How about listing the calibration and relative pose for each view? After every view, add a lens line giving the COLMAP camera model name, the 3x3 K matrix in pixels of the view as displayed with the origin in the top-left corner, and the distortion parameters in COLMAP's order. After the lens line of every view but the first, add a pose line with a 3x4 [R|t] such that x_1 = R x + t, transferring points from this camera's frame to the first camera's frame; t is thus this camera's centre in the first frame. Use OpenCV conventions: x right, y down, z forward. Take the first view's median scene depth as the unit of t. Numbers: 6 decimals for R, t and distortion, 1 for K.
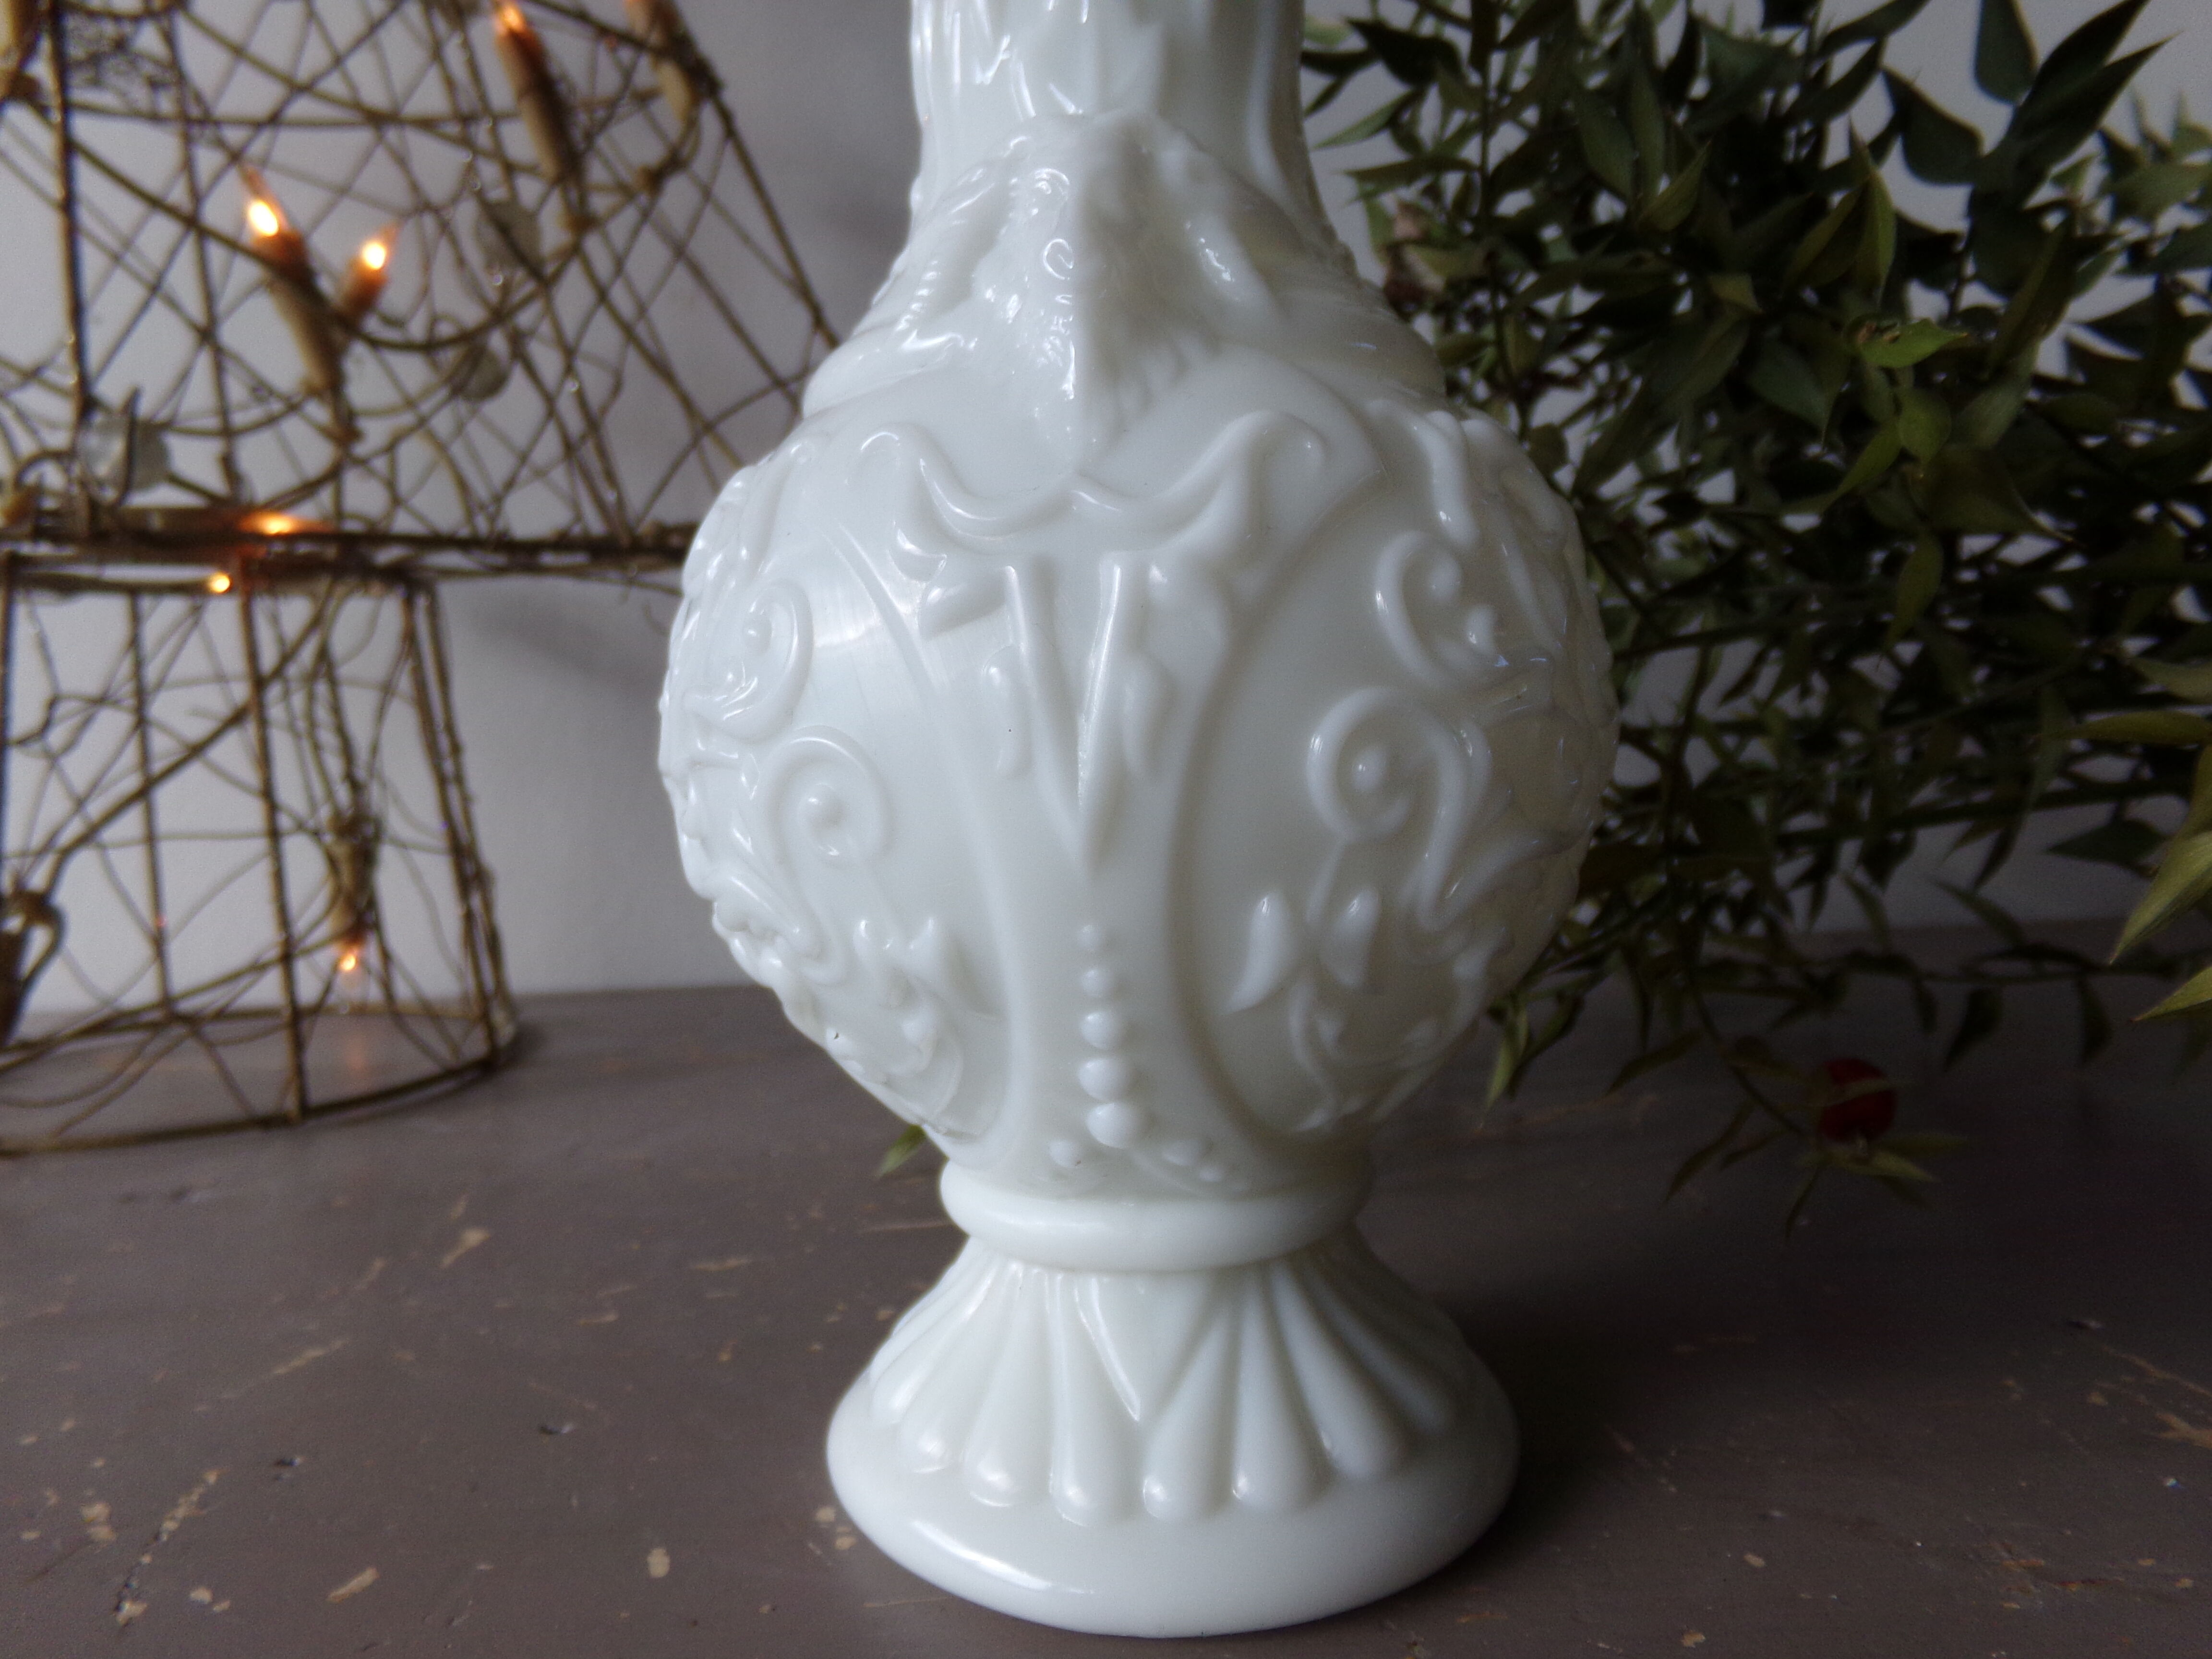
lens RADIAL K [[1511.1, 0, 1101.7], [0, 1511.1, 837.5], [0, 0, 1]] dist [0.013832, 0.003353]
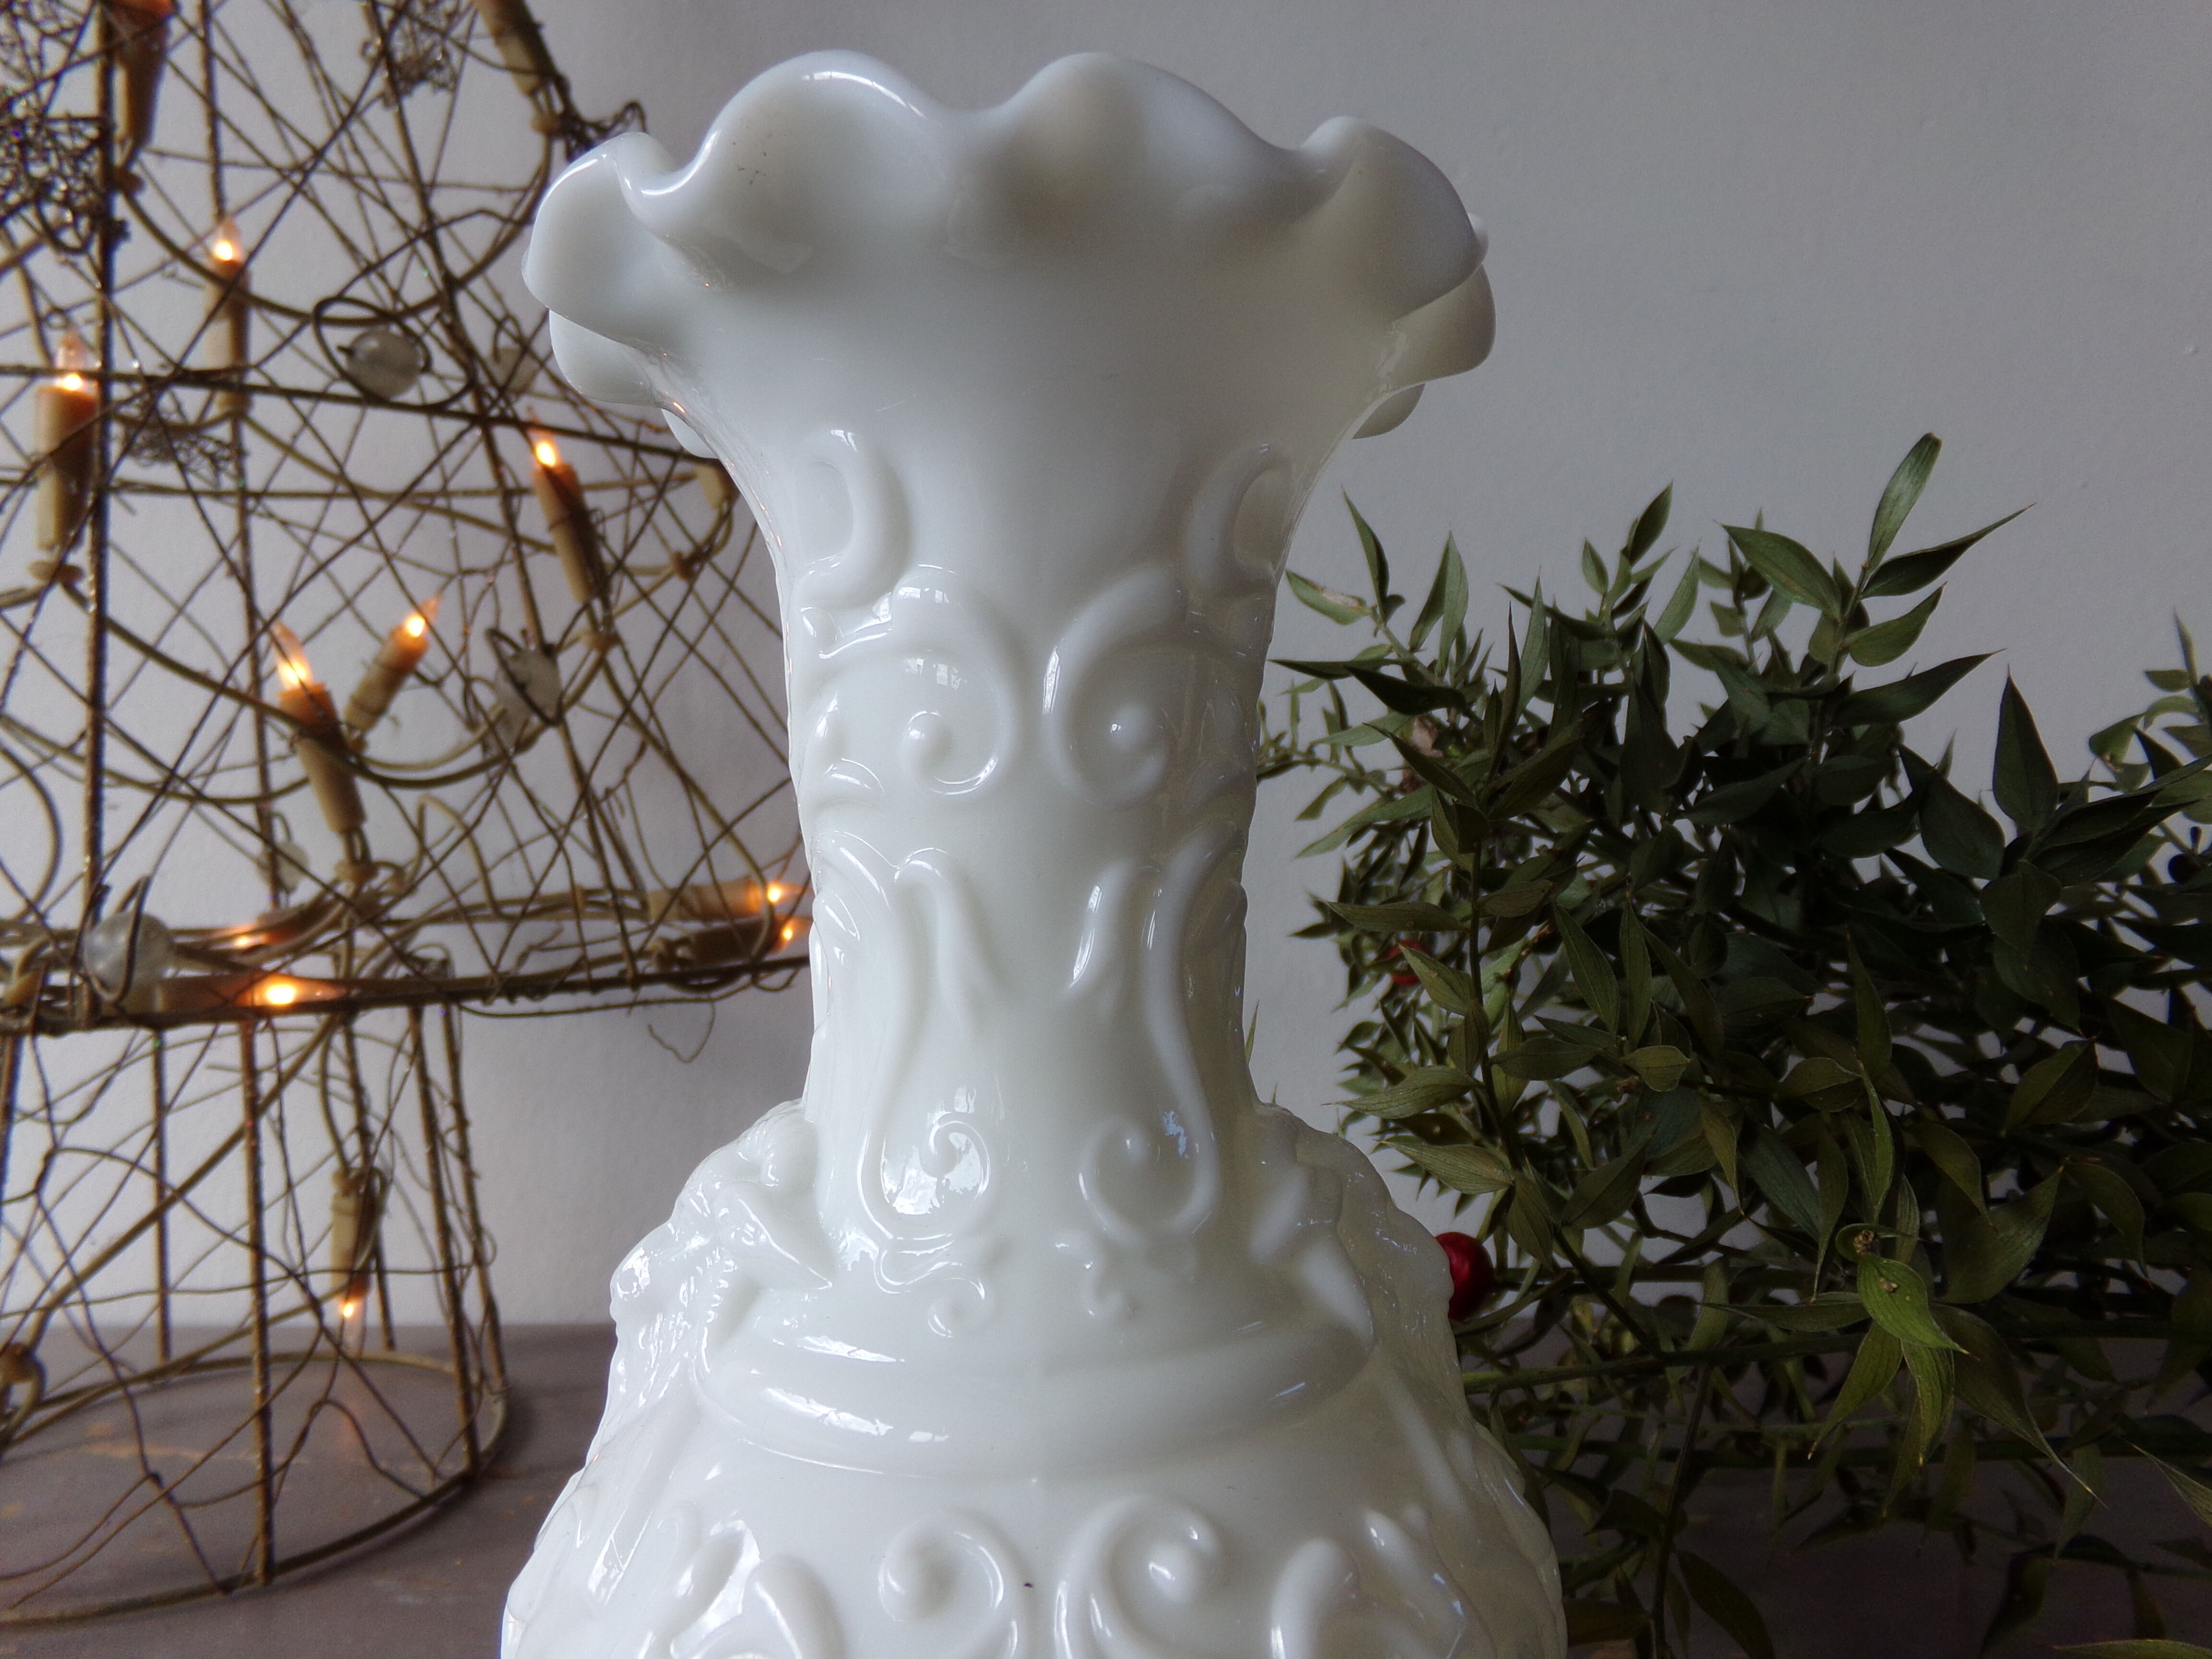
lens RADIAL K [[1511.1, 0, 1105.0], [0, 1511.1, 828.0], [0, 0, 1]] dist [0.013832, 0.003353]
pose [[0.998597, 0.032237, -0.042010, 0.042500], [-0.034340, 0.998141, -0.050342, -0.296006], [0.040309, 0.051714, 0.997848, 0.017310]]
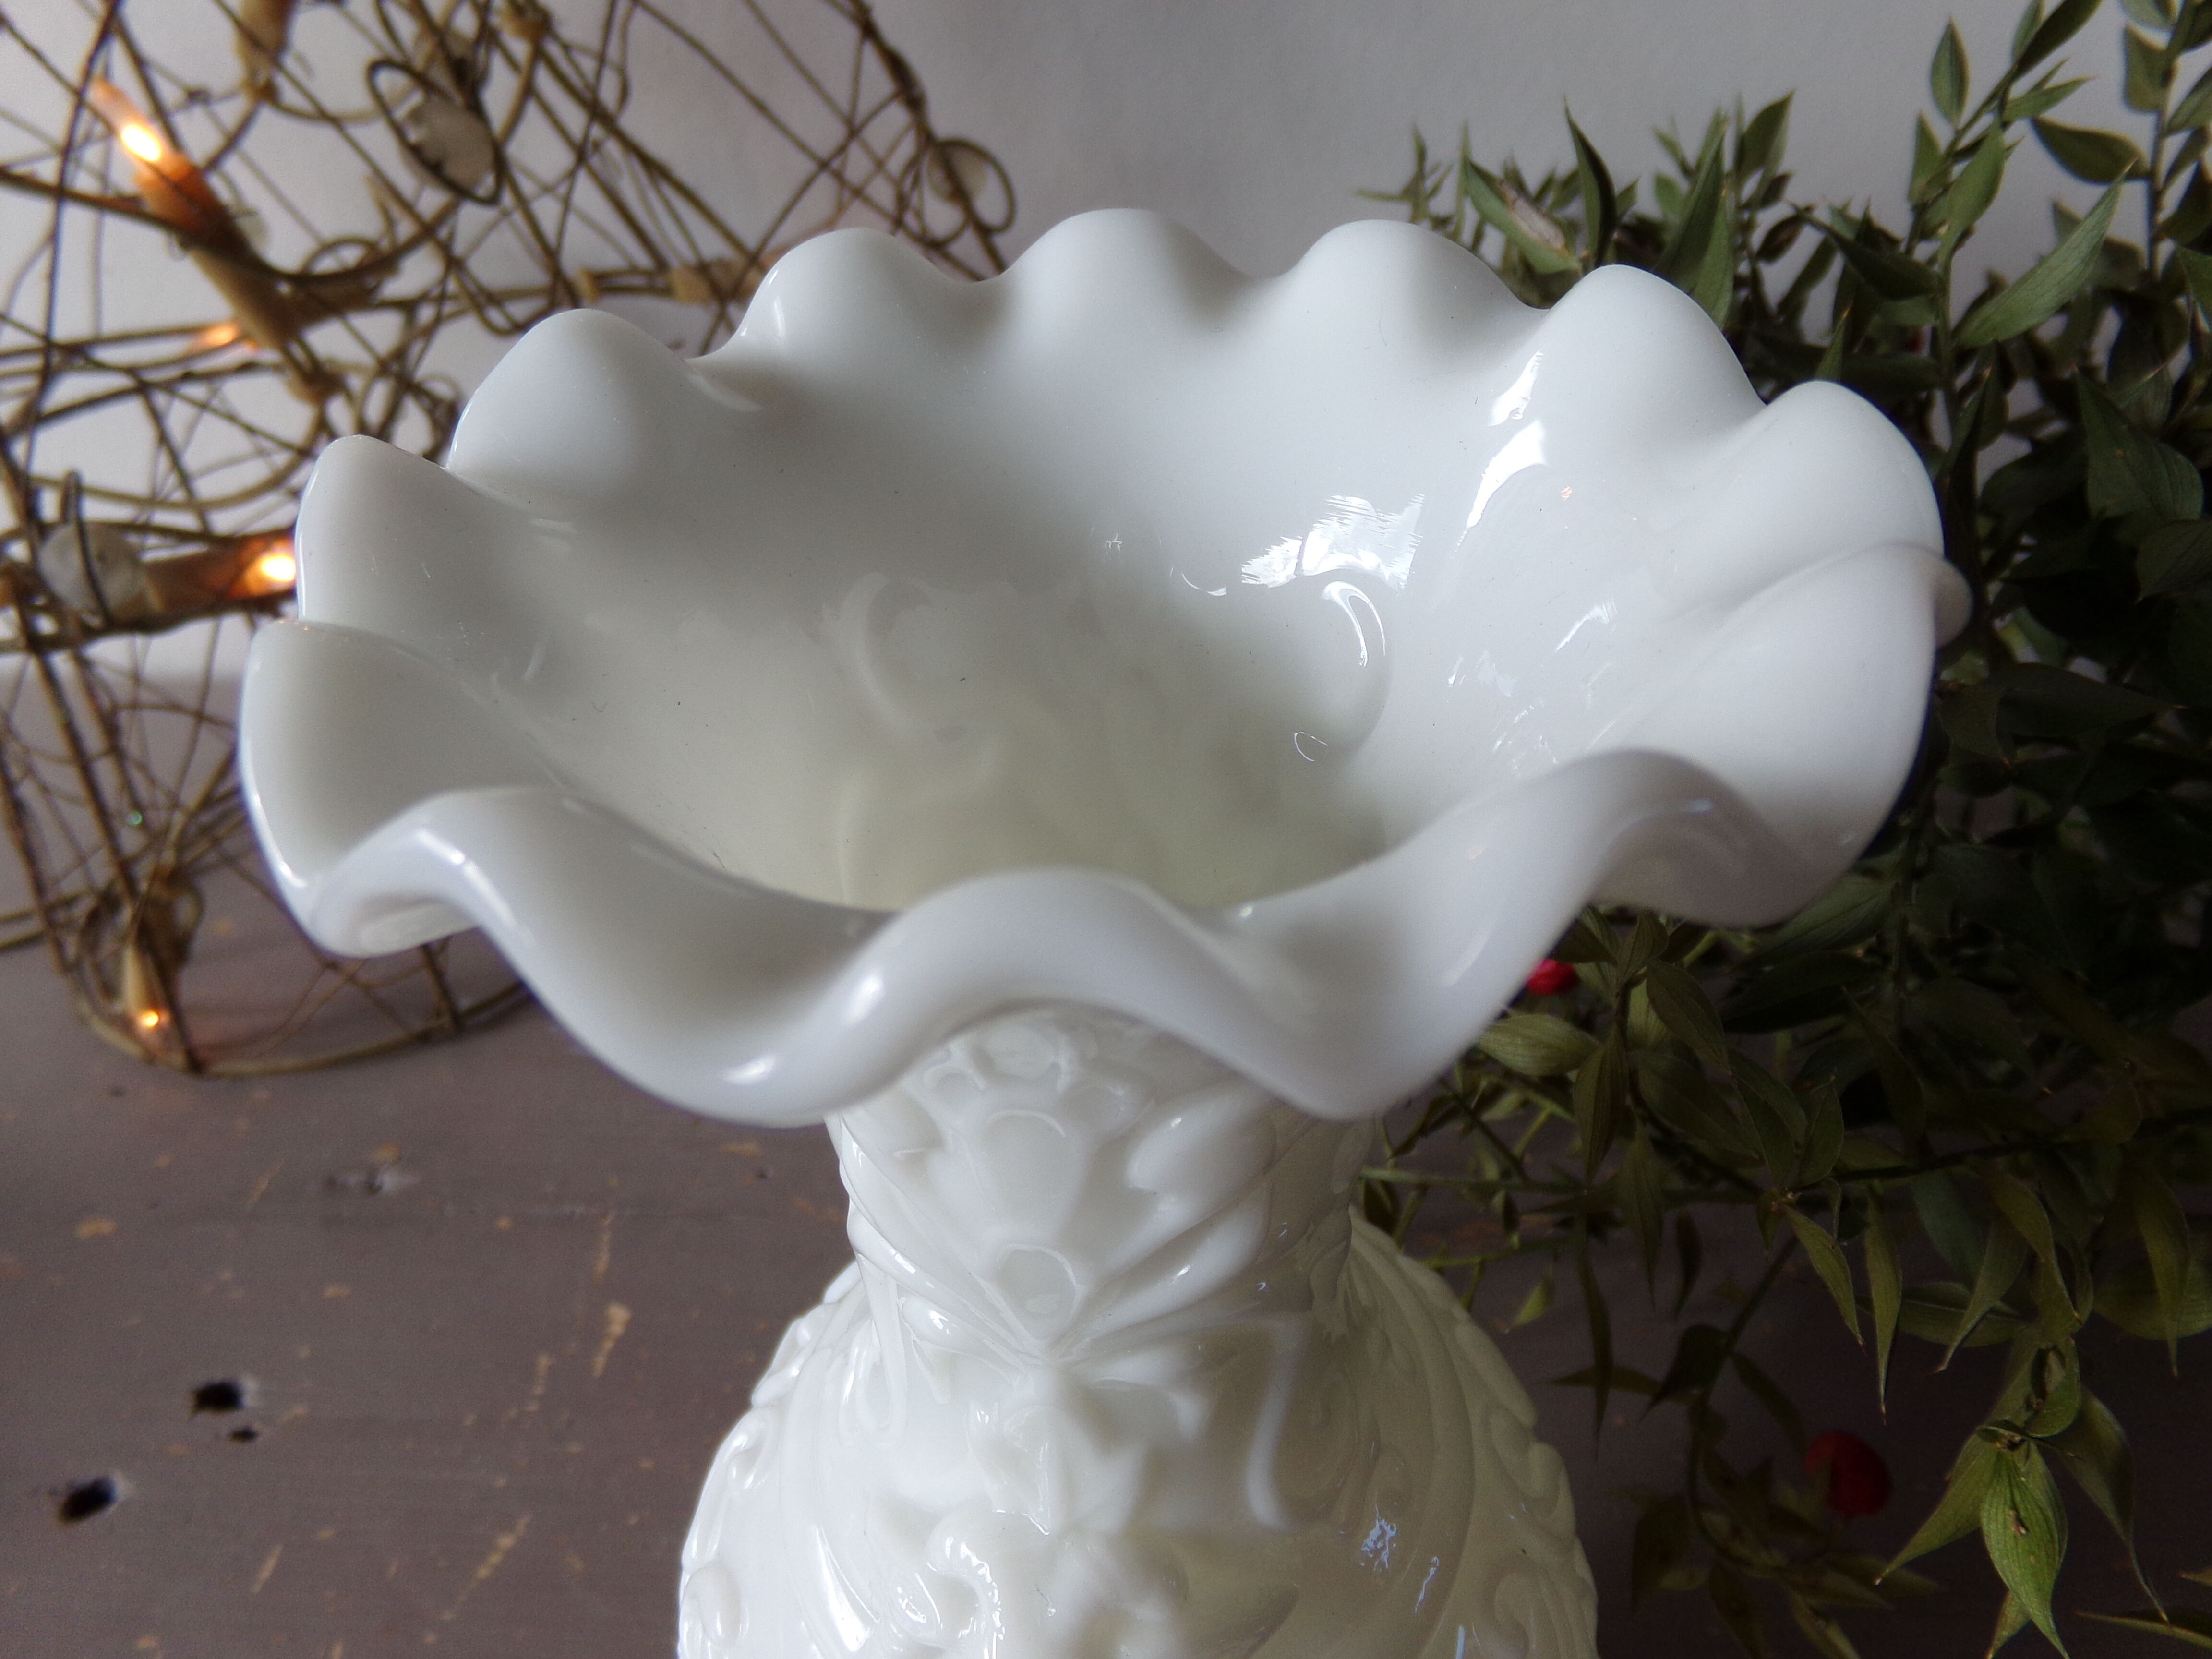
lens RADIAL K [[1511.1, 0, 1104.9], [0, 1511.1, 834.7], [0, 0, 1]] dist [0.013832, 0.003353]
pose [[0.993591, 0.069259, -0.089329, 0.034077], [-0.007953, 0.831169, 0.555963, -0.608588], [0.112752, -0.551689, 0.826393, 0.241160]]
